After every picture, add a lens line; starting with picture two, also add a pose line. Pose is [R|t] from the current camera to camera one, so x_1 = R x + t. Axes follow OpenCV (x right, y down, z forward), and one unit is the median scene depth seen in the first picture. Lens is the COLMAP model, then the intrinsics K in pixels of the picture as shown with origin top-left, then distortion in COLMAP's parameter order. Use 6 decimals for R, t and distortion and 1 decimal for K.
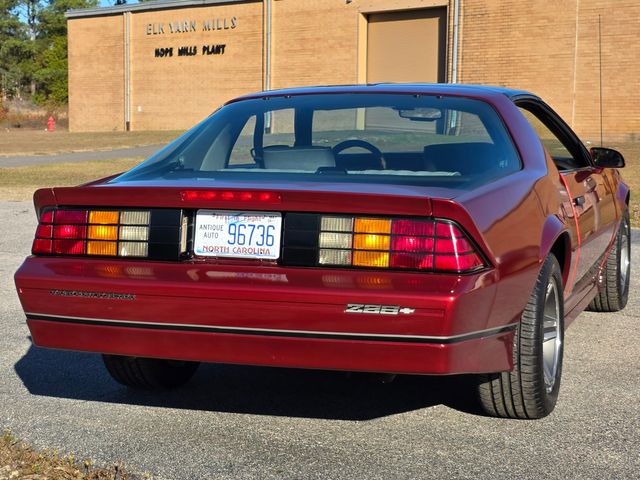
lens RADIAL K [[1303.9, 0, 320.0], [0, 1303.9, 240.0], [0, 0, 1]] dist [0.195361, -0.549471]
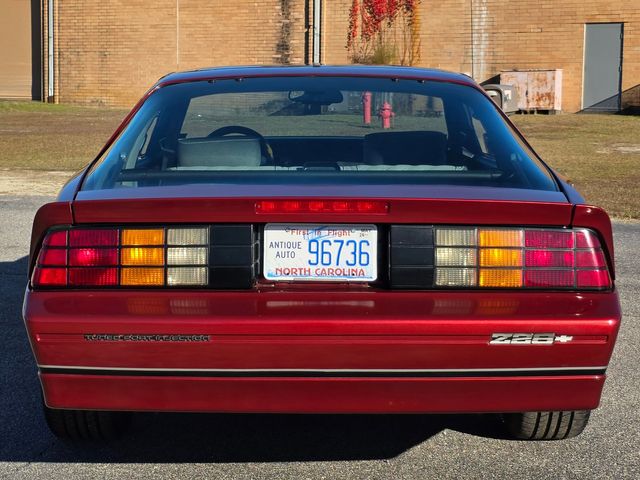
lens RADIAL K [[1303.9, 0, 320.0], [0, 1303.9, 240.0], [0, 0, 1]] dist [0.195361, -0.549471]
pose [[0.939549, -0.037910, 0.340309, -0.338872], [0.029832, 0.999136, 0.028940, -0.035642], [-0.341112, -0.017038, 0.939868, 0.239683]]
